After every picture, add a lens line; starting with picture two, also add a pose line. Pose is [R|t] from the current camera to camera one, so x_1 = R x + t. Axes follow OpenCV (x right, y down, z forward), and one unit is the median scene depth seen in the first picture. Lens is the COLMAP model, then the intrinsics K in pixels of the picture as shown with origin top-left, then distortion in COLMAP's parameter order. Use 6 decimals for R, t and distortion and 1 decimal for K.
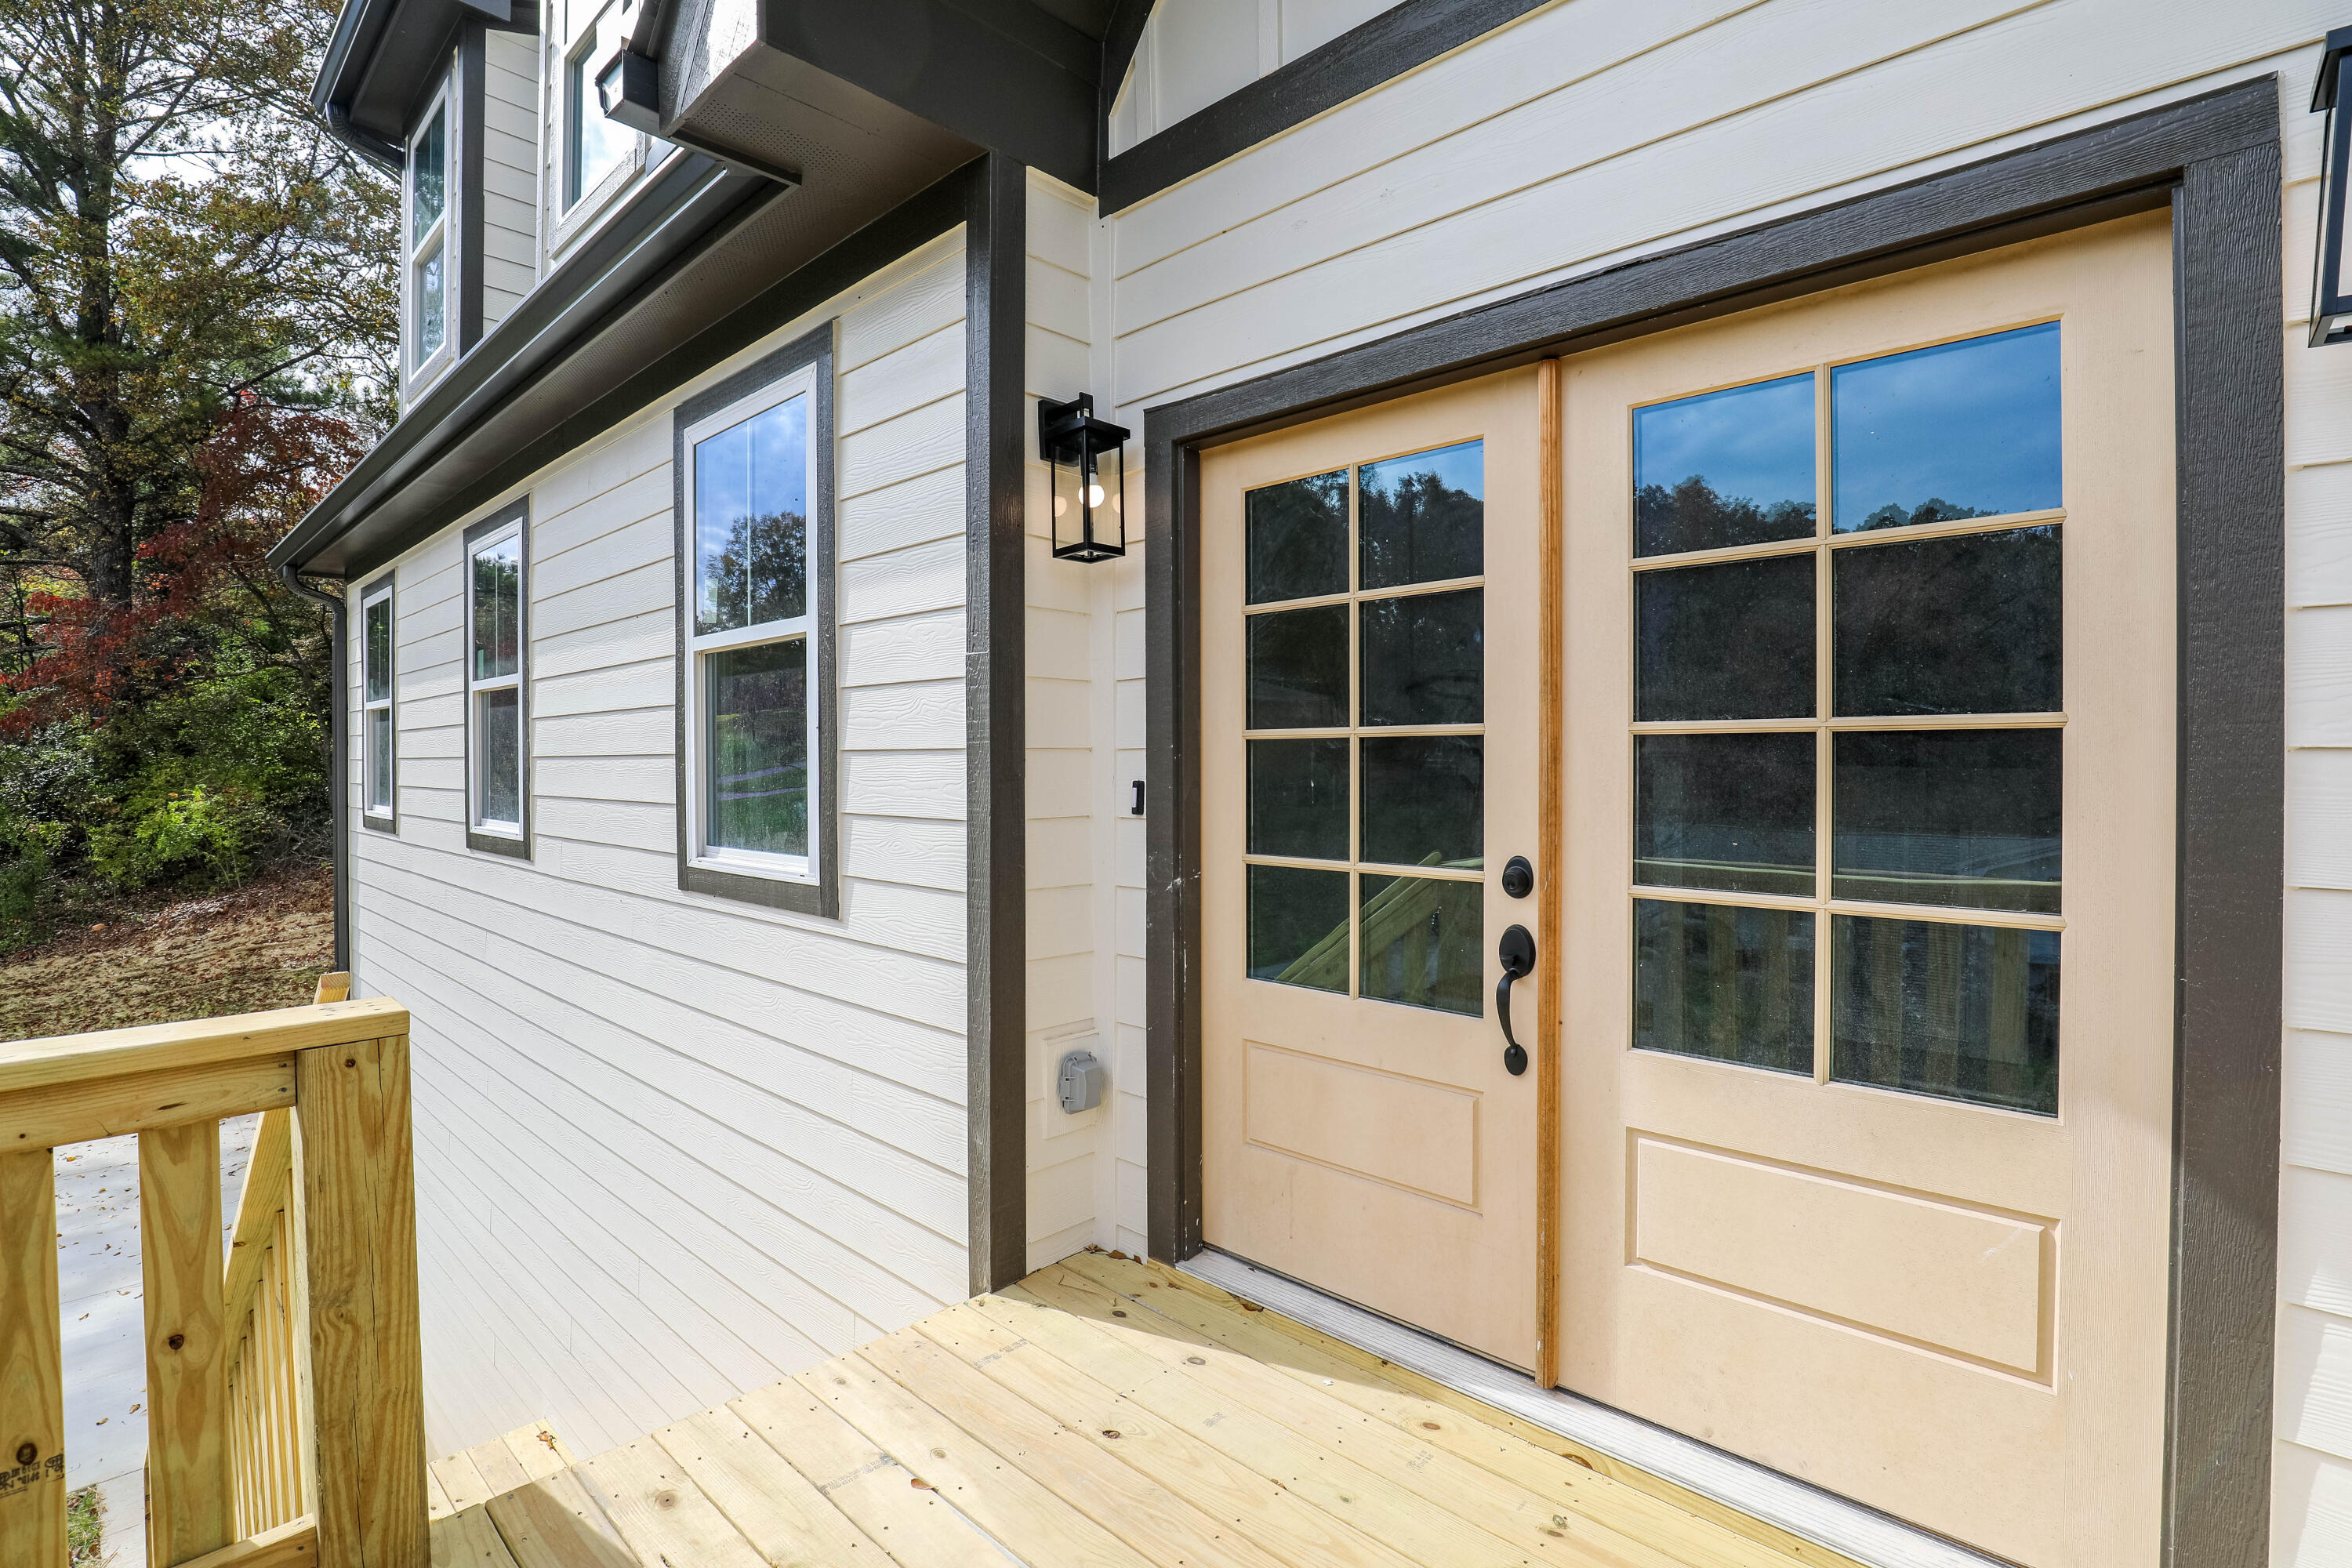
lens RADIAL K [[1096.1, 0, 1167.9], [0, 1096.1, 766.7], [0, 0, 1]] dist [-0.028501, 0.001030]
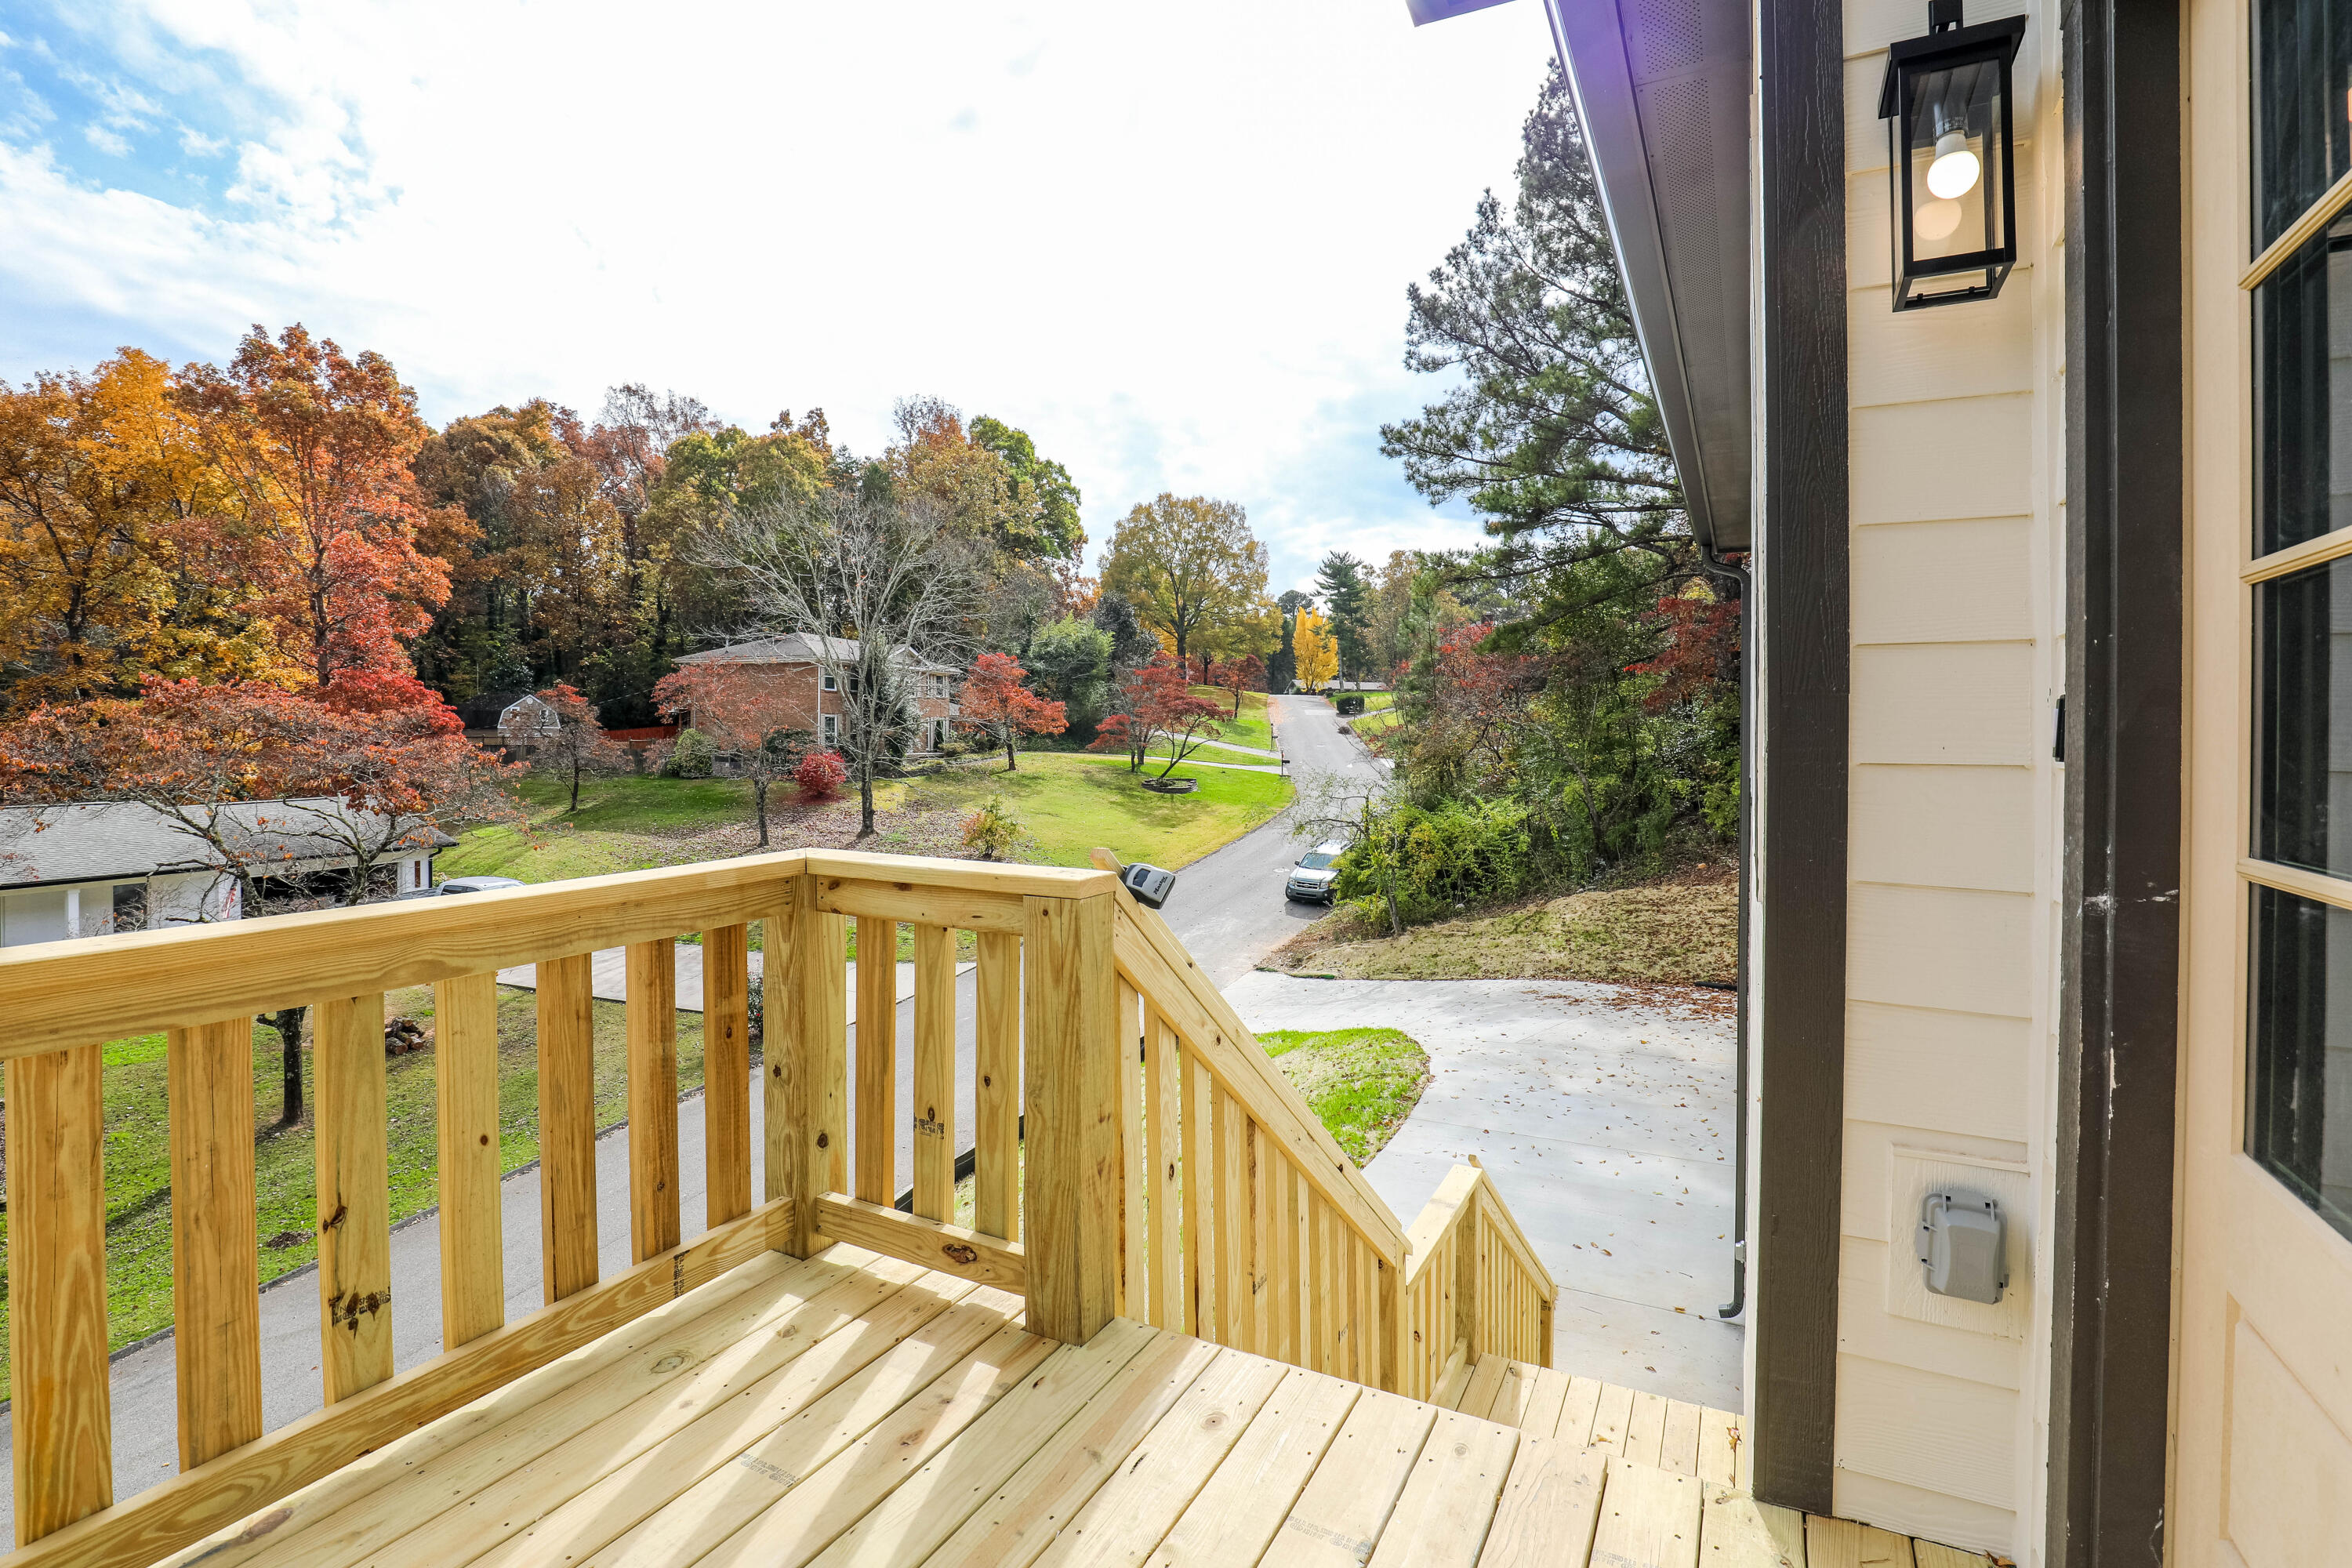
lens RADIAL K [[1096.1, 0, 1181.1], [0, 1096.1, 749.9], [0, 0, 1]] dist [-0.028501, 0.001030]
pose [[0.291560, 0.019528, -0.956353, 0.327713], [-0.014735, 0.999765, 0.015922, 0.035297], [0.956439, 0.009450, 0.291779, 0.472203]]
